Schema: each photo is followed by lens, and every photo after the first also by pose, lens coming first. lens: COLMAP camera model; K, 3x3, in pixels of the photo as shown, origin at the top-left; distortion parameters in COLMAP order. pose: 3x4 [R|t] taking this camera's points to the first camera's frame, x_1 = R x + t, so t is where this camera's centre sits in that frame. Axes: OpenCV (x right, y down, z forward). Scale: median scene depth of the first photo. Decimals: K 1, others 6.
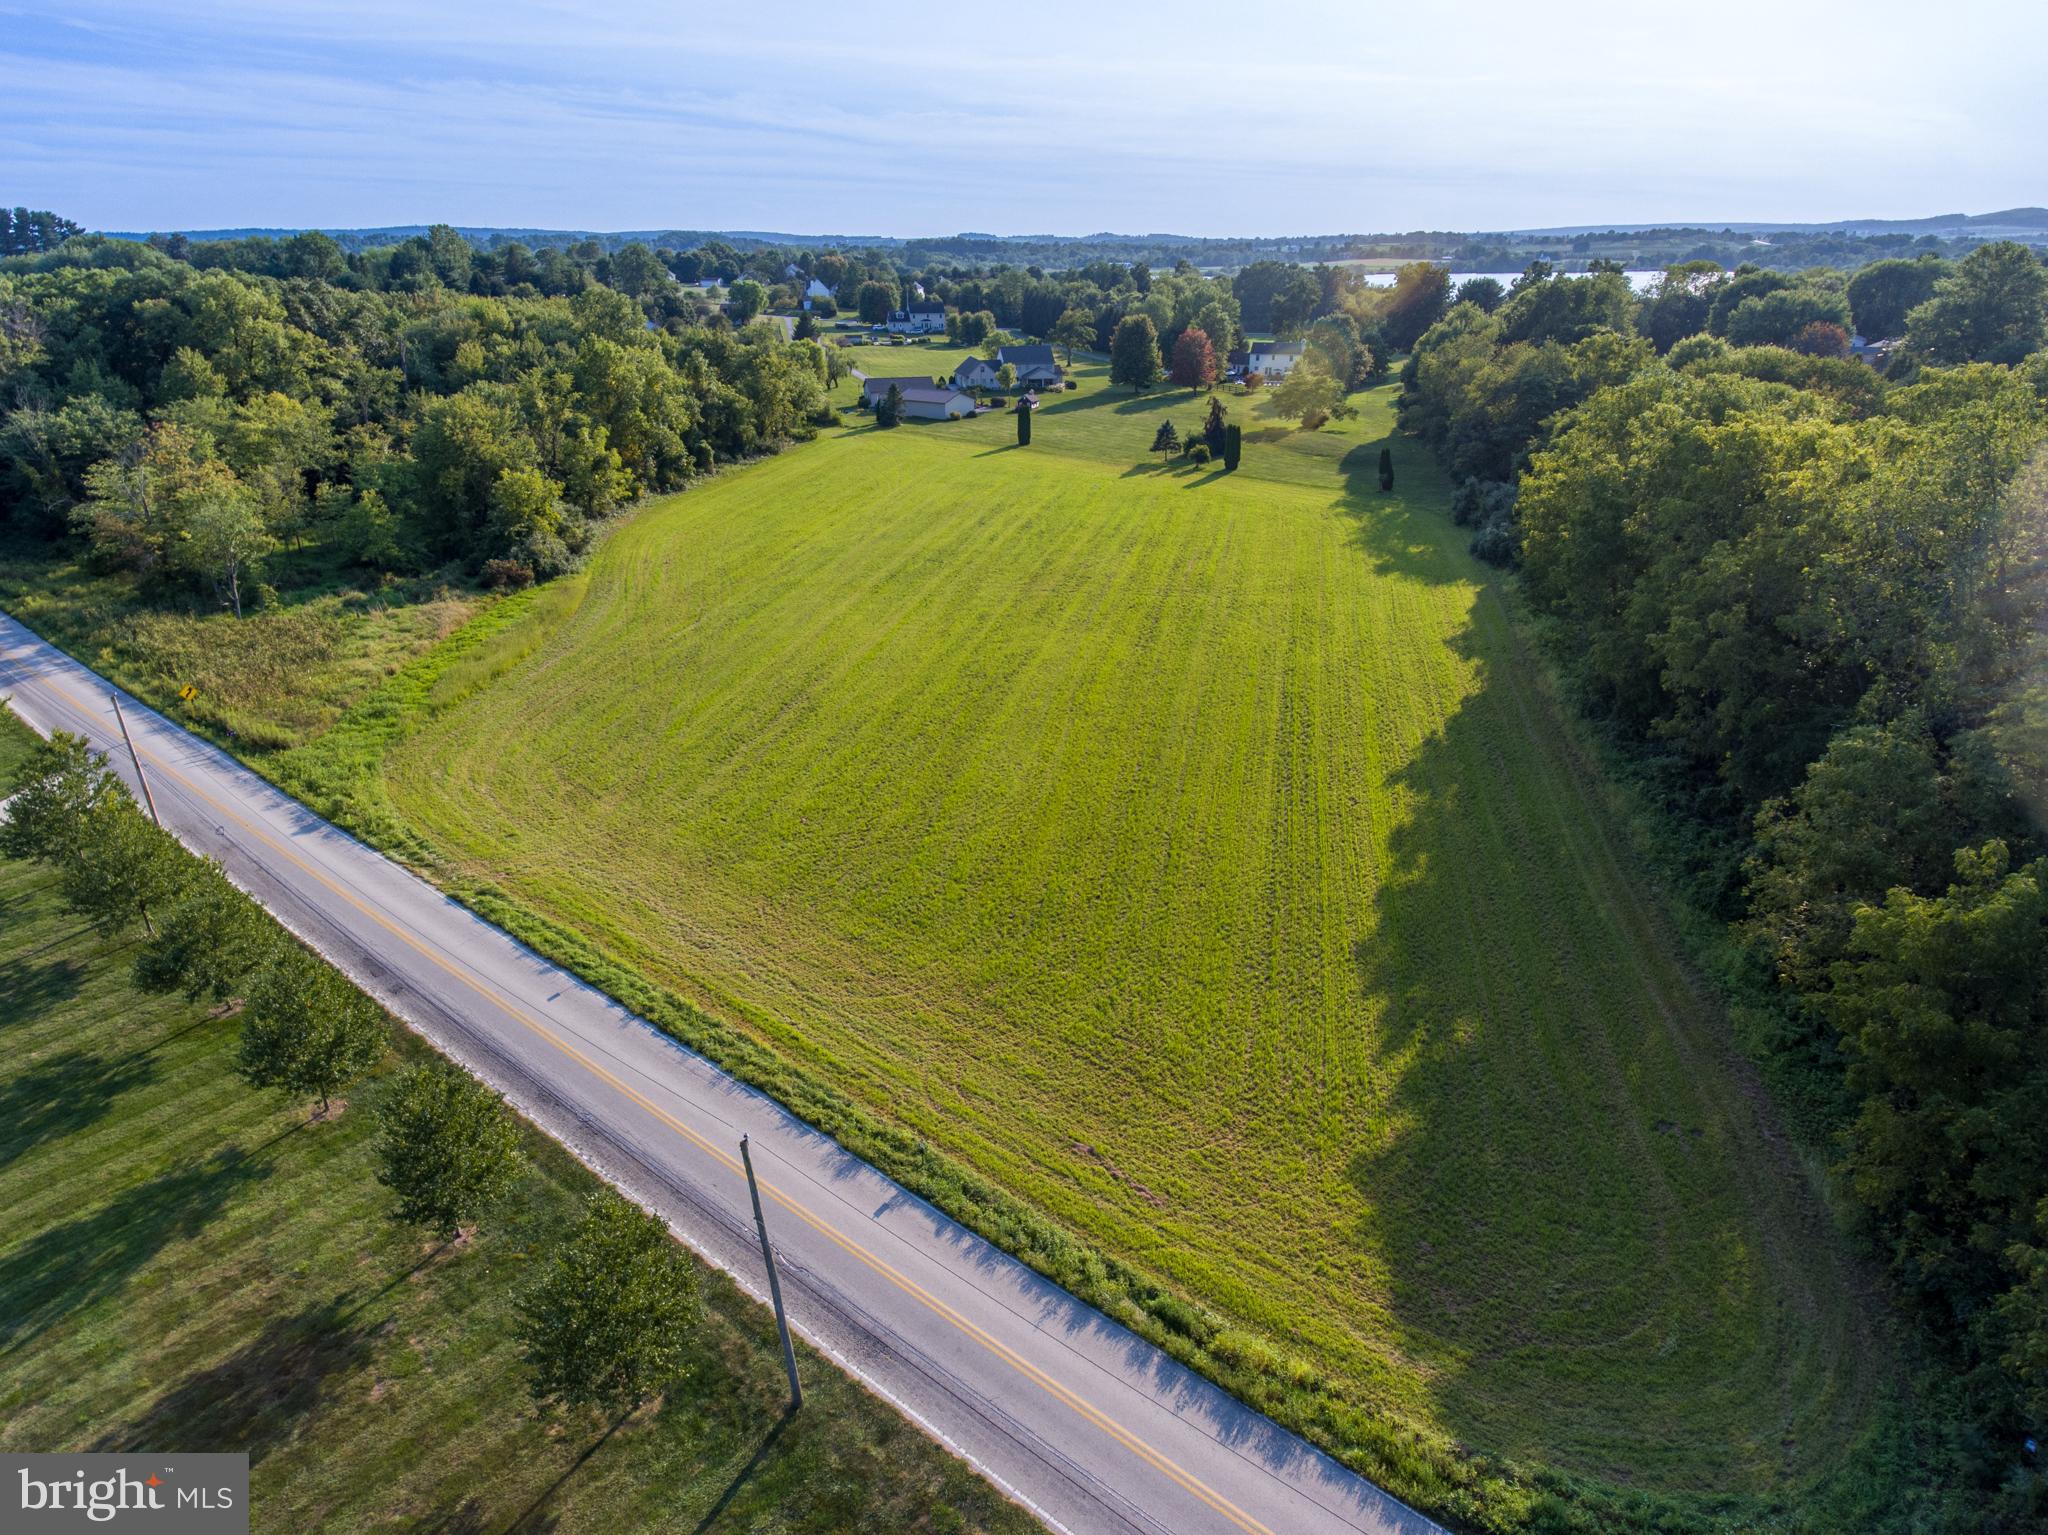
lens RADIAL K [[1186.6, 0, 1024.0], [0, 1186.6, 767.5], [0, 0, 1]] dist [0.000035, 0.001521]
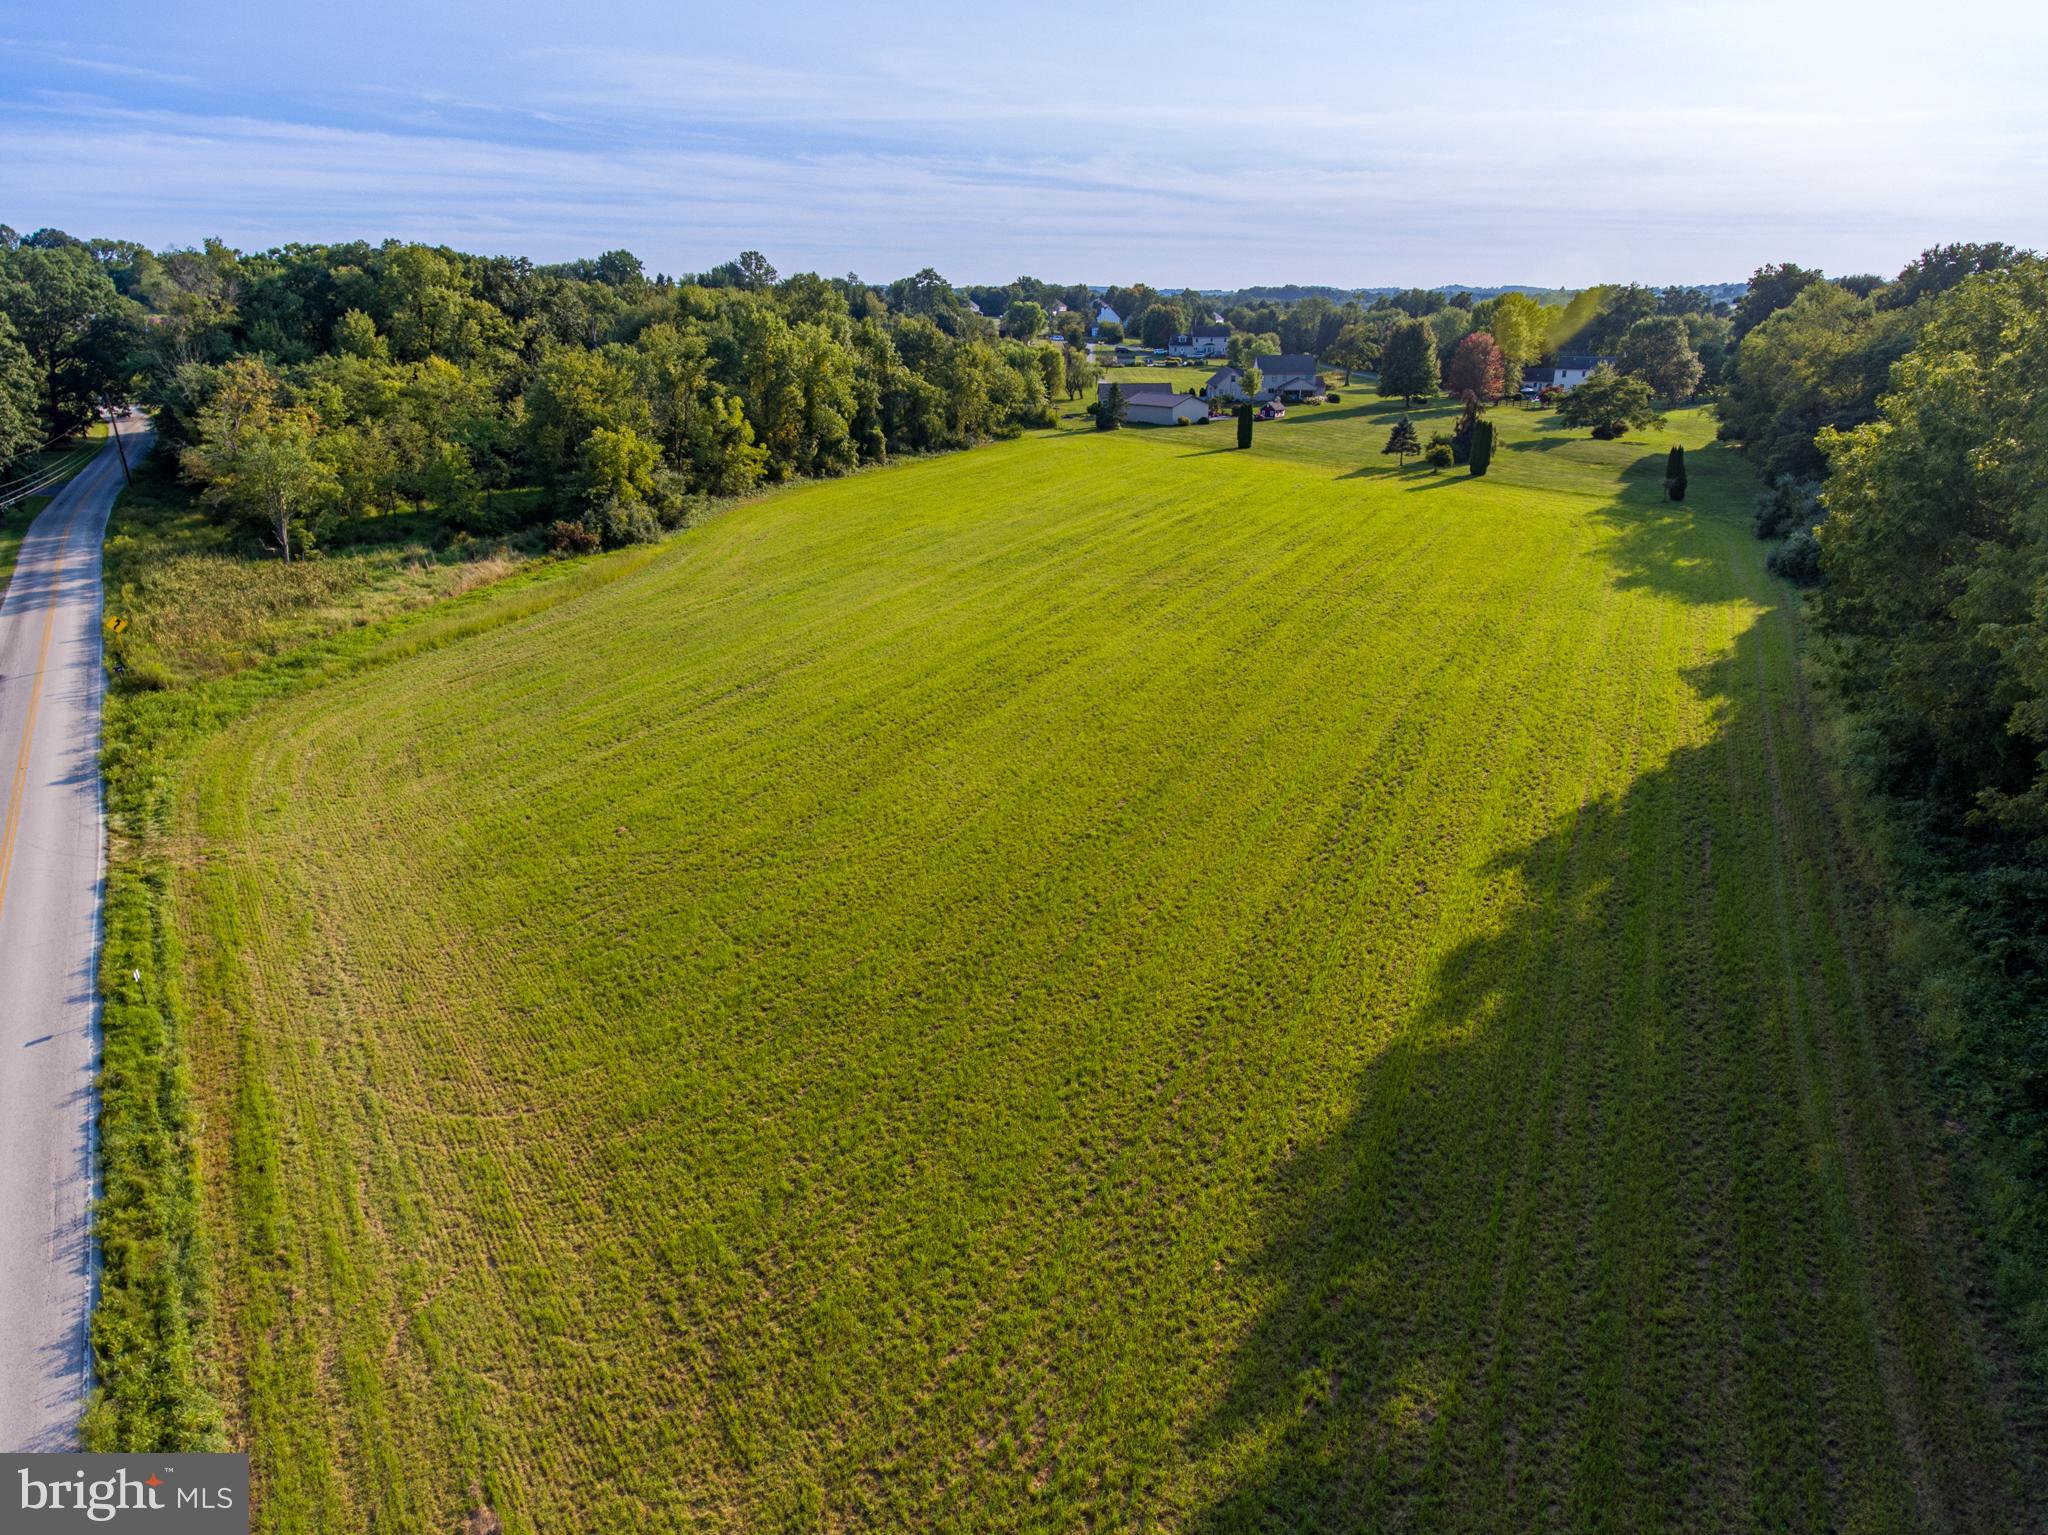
lens RADIAL K [[1212.6, 0, 1004.8], [0, 1212.6, 769.8], [0, 0, 1]] dist [-0.002493, -0.000420]
pose [[0.967685, 0.087897, -0.236347, 0.093502], [-0.095634, 0.995185, -0.021451, 0.000862], [0.233324, 0.043361, 0.971432, 0.150064]]
